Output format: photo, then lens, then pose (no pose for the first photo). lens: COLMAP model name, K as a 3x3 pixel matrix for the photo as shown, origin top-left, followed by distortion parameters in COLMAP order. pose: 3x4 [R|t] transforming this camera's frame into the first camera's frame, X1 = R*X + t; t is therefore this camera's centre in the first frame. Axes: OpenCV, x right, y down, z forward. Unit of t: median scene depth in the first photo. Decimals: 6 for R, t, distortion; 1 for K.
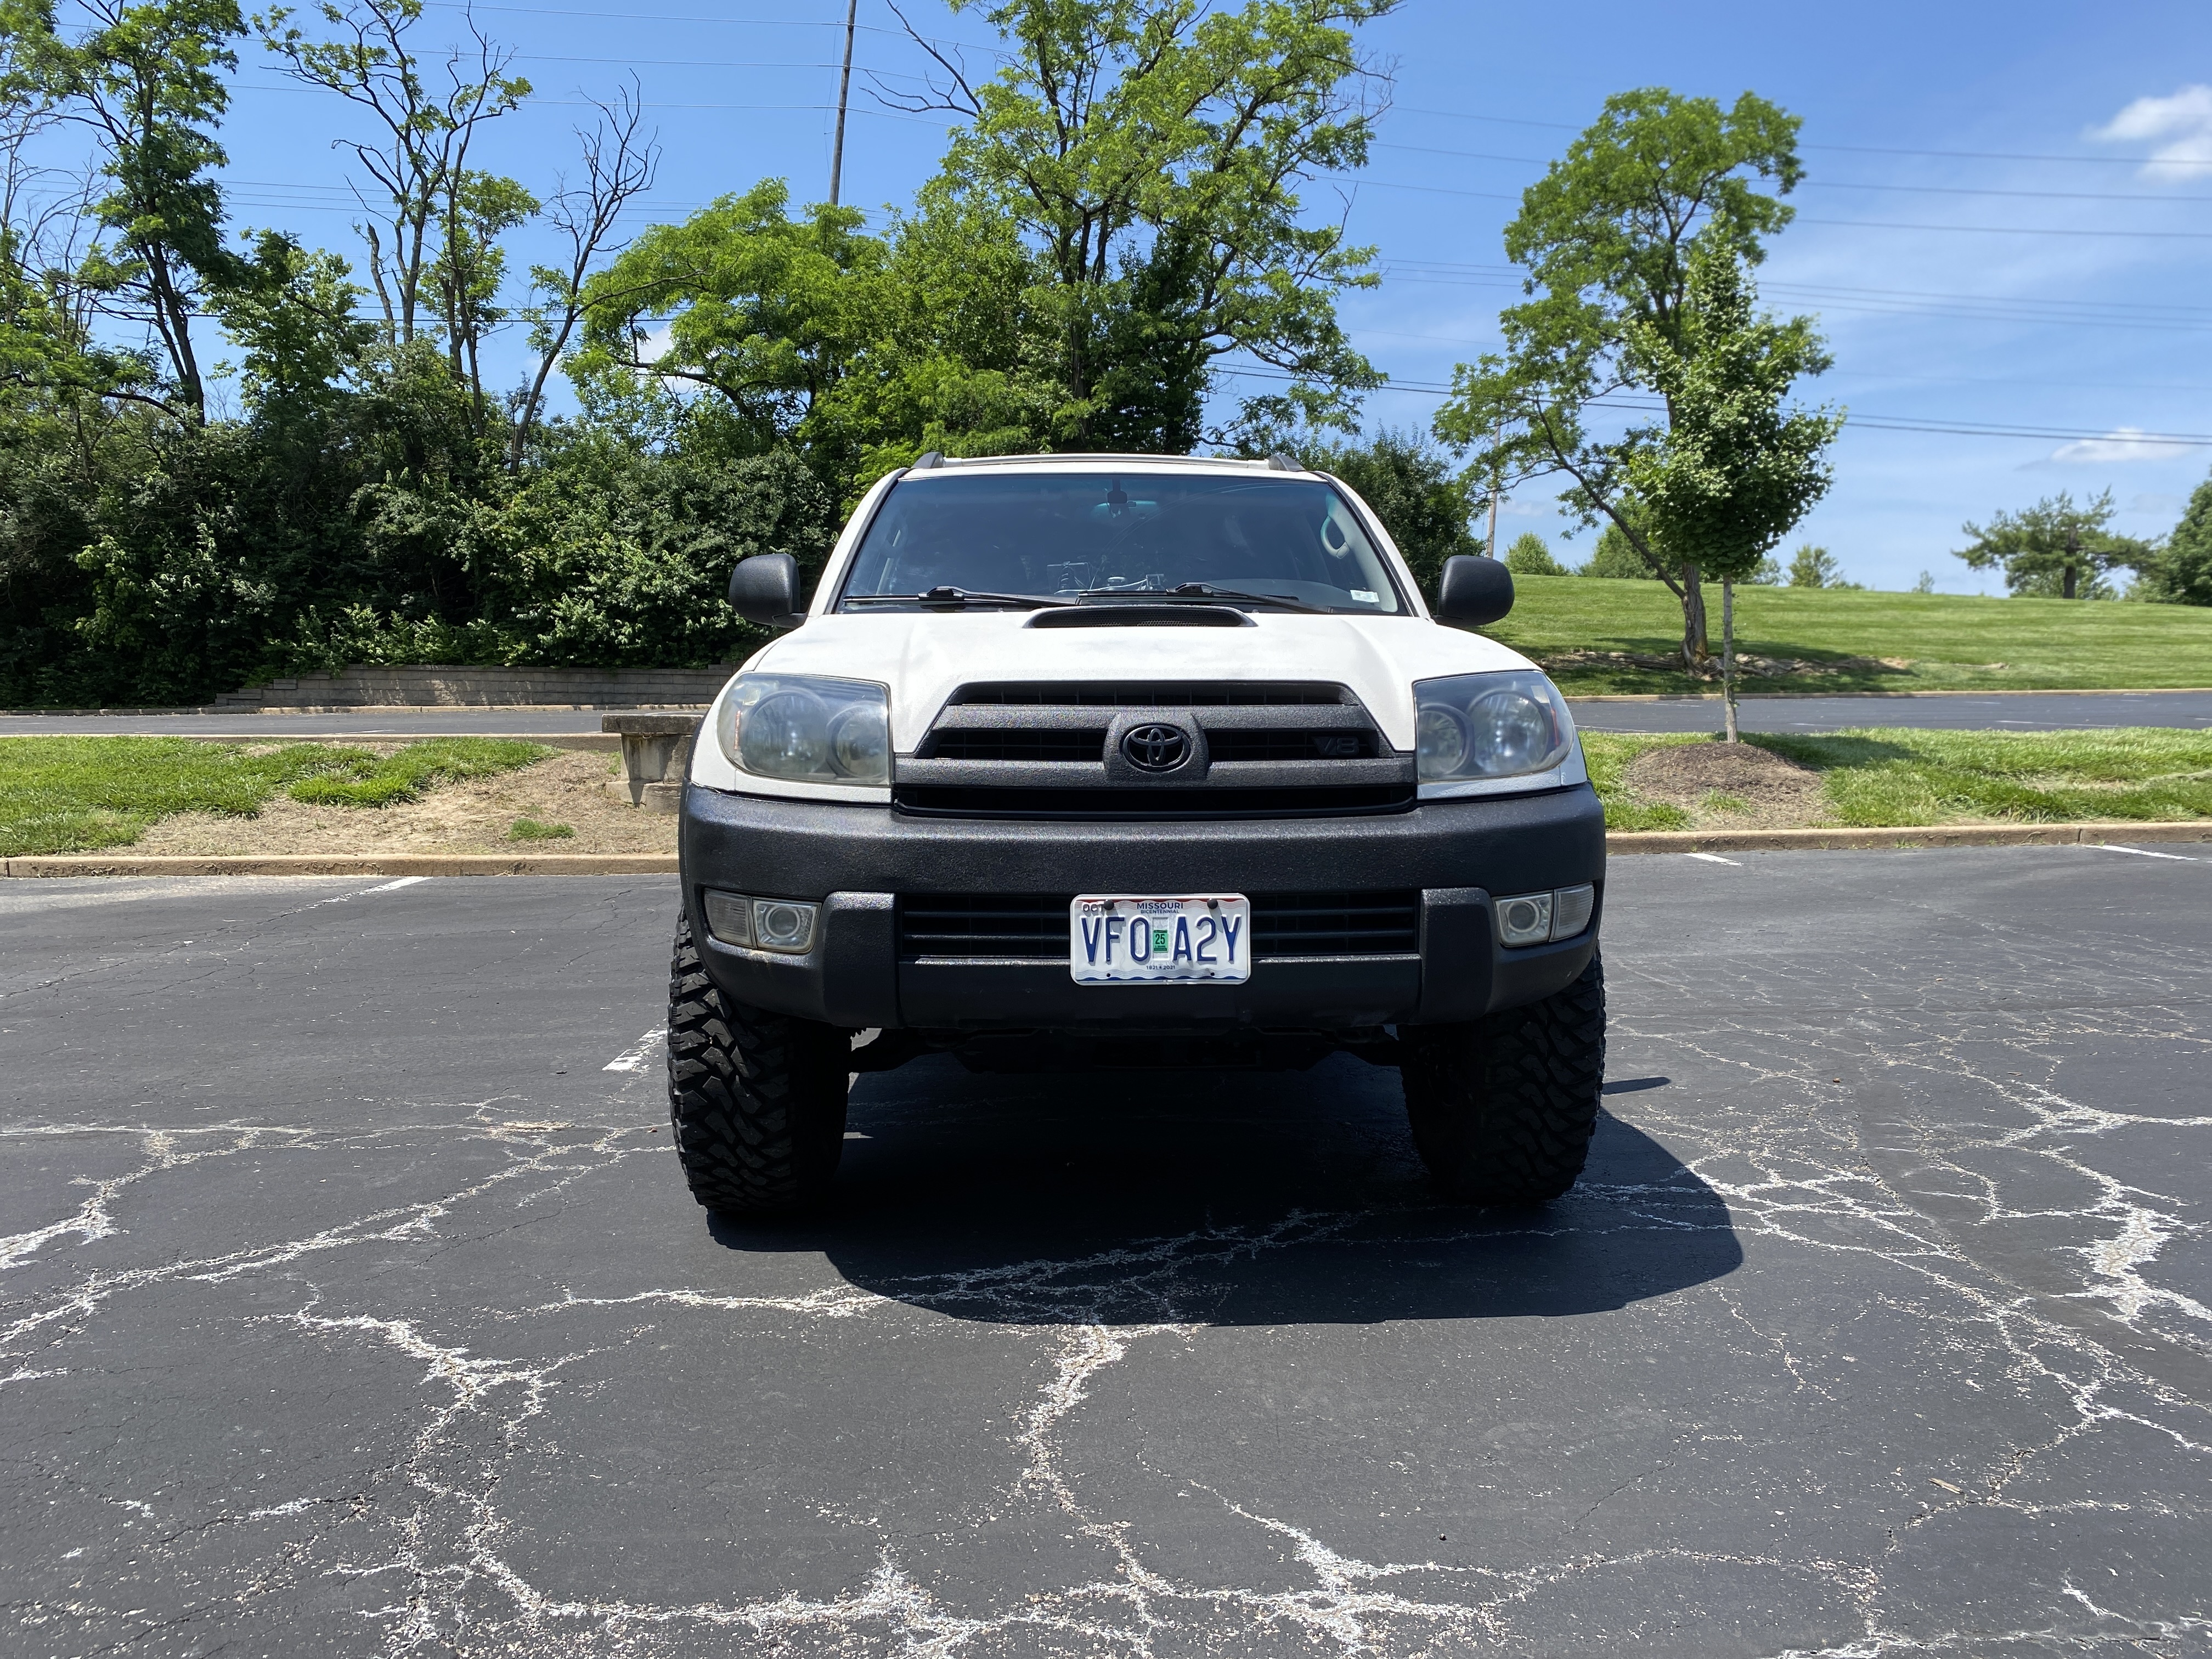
lens RADIAL K [[1708.8, 0, 1122.4], [0, 1708.8, 815.4], [0, 0, 1]] dist [0.013687, -0.016541]
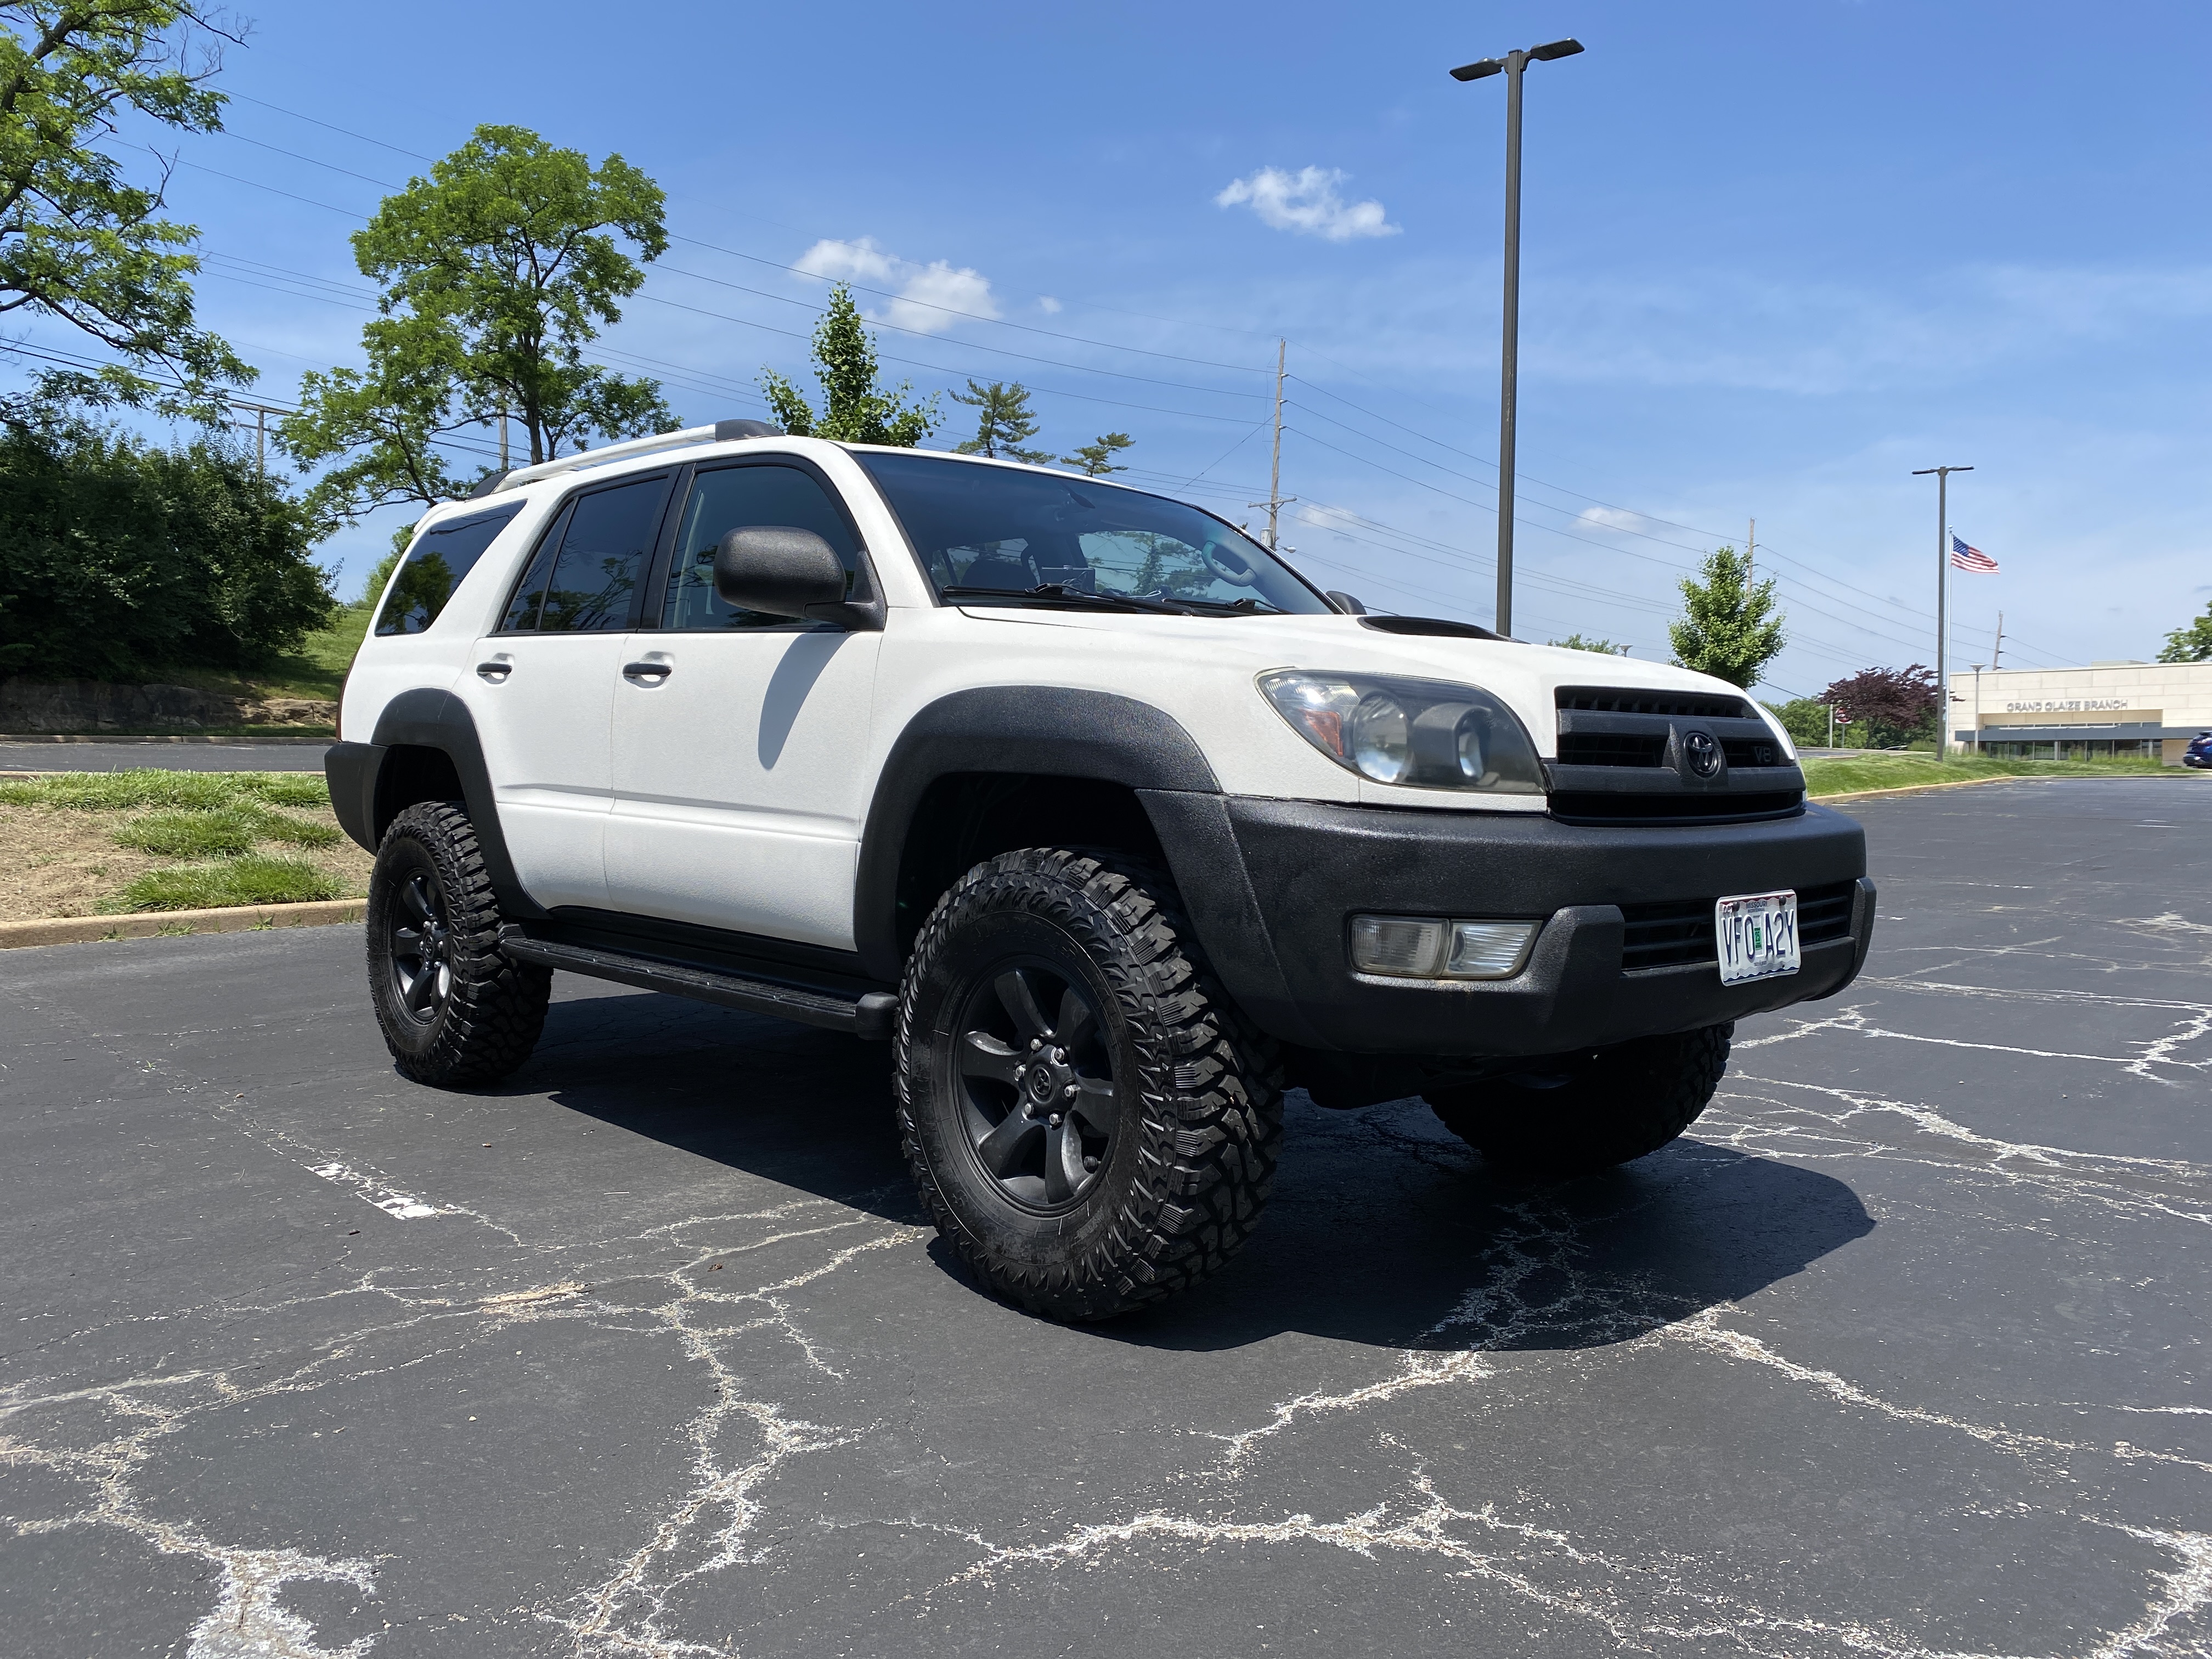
lens RADIAL K [[1708.8, 0, 1100.4], [0, 1708.8, 810.4], [0, 0, 1]] dist [0.013687, -0.016541]
pose [[0.748204, -0.010108, 0.663392, -0.890503], [0.030807, 0.999335, -0.019518, 0.002678], [-0.662753, 0.035041, 0.748018, 0.428459]]
